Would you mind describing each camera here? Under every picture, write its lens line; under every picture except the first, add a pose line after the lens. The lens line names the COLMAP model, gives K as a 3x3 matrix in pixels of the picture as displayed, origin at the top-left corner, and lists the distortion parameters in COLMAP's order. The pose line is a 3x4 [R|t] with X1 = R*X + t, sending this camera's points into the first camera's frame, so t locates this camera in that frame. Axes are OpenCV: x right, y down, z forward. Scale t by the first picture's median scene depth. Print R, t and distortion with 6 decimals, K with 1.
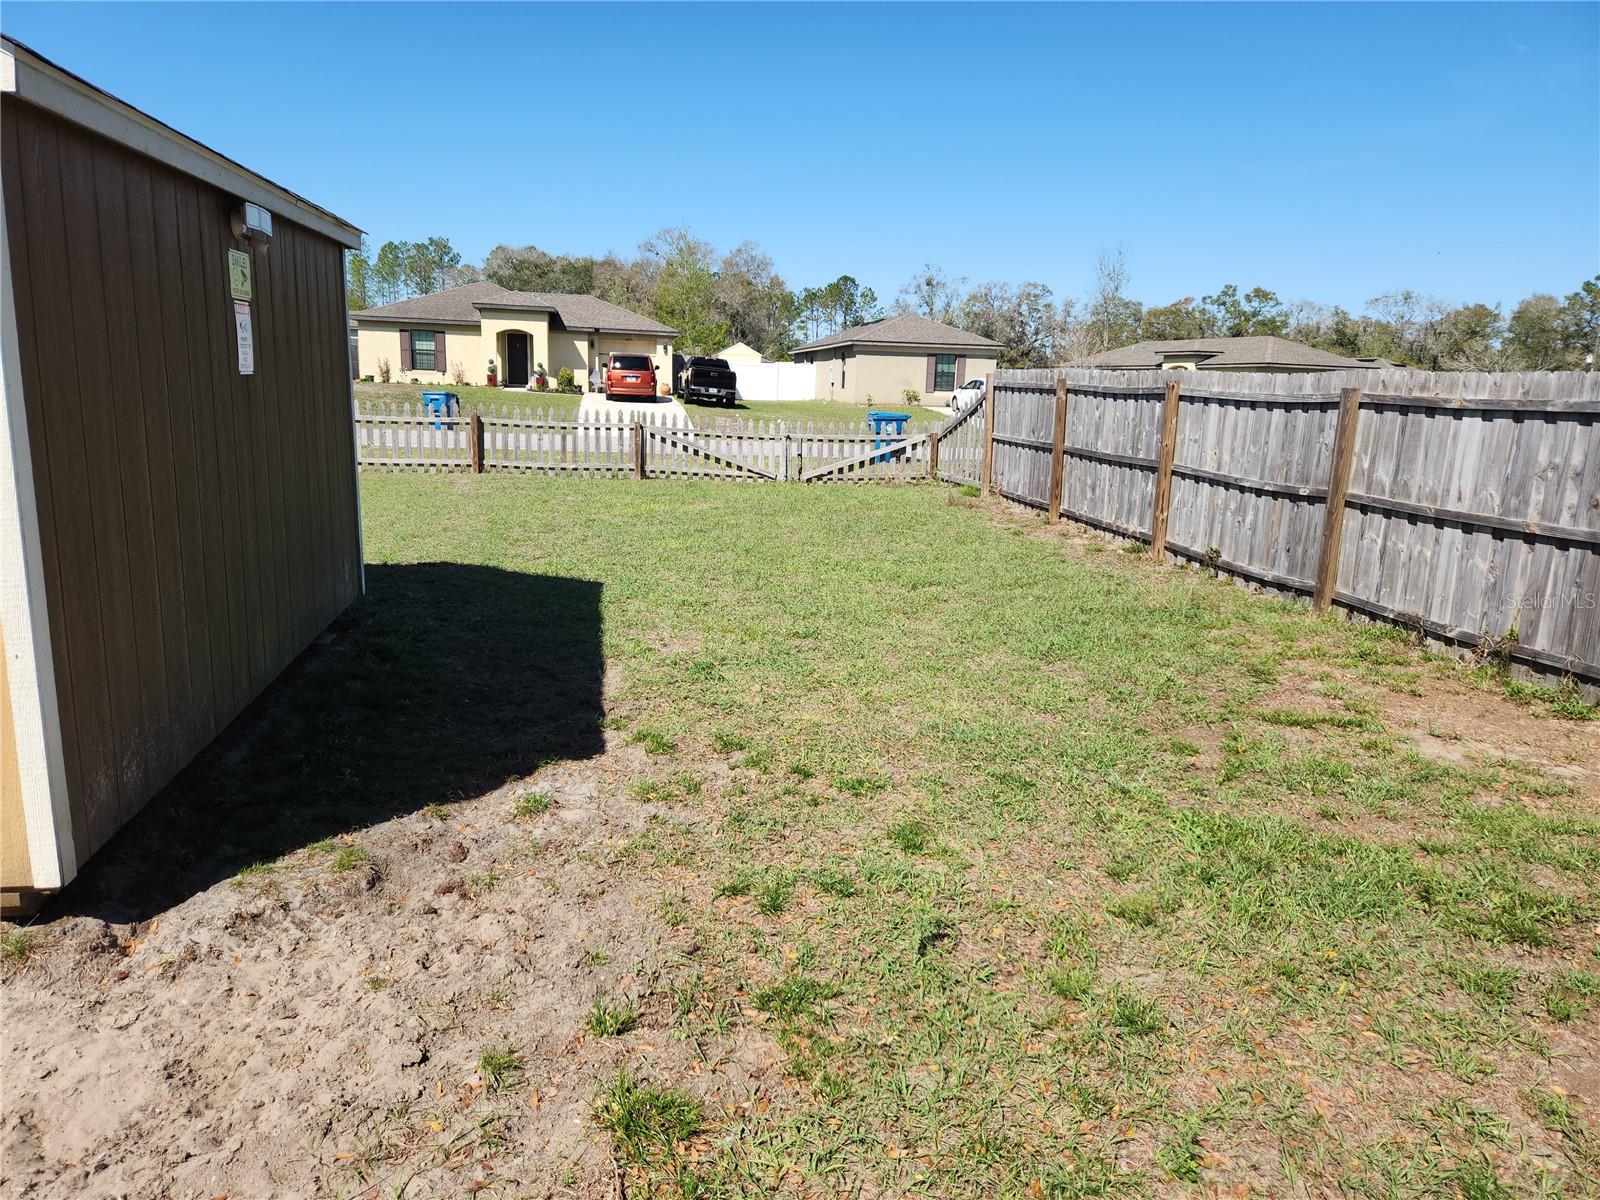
lens RADIAL K [[1085.4, 0, 797.6], [0, 1085.4, 601.5], [0, 0, 1]] dist [0.023729, -0.017184]
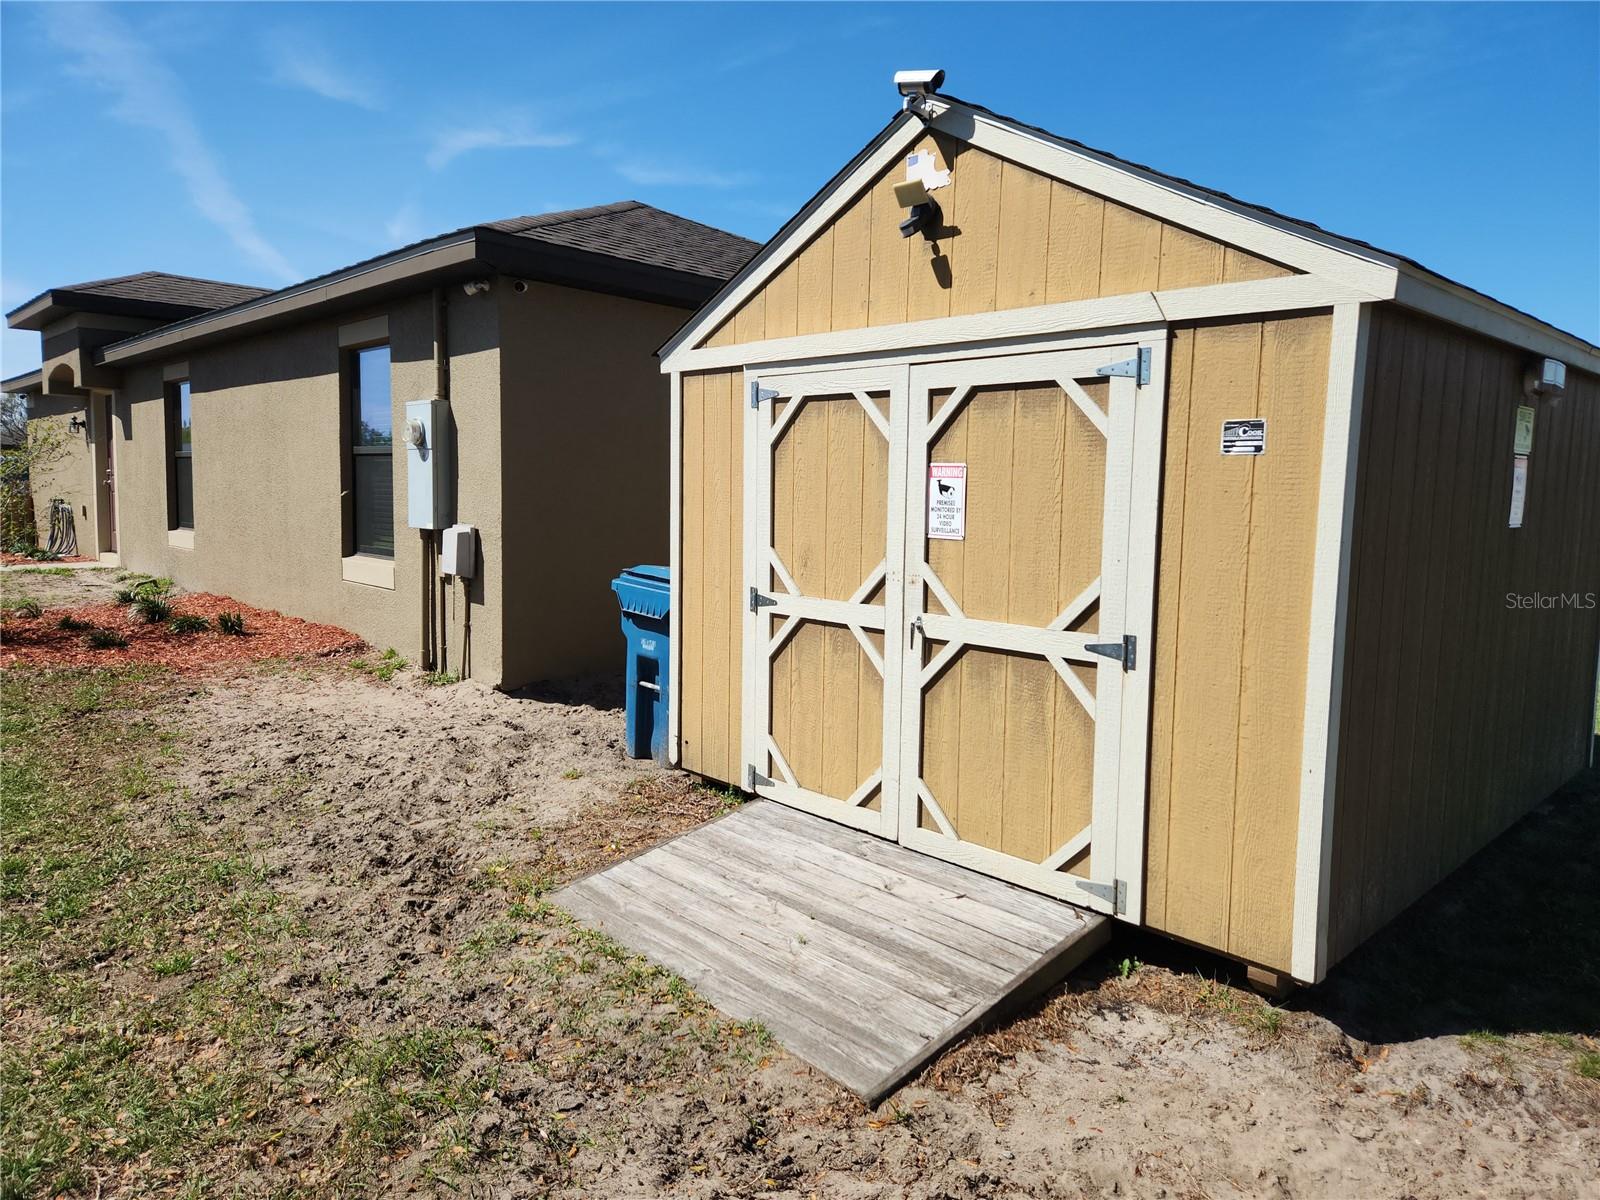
lens RADIAL K [[1085.4, 0, 800.7], [0, 1085.4, 590.5], [0, 0, 1]] dist [0.023729, -0.017184]
pose [[0.555646, 0.056603, -0.829490, -0.059556], [-0.171212, 0.984087, -0.047536, 0.008764], [0.813600, 0.168432, 0.556495, -0.100941]]
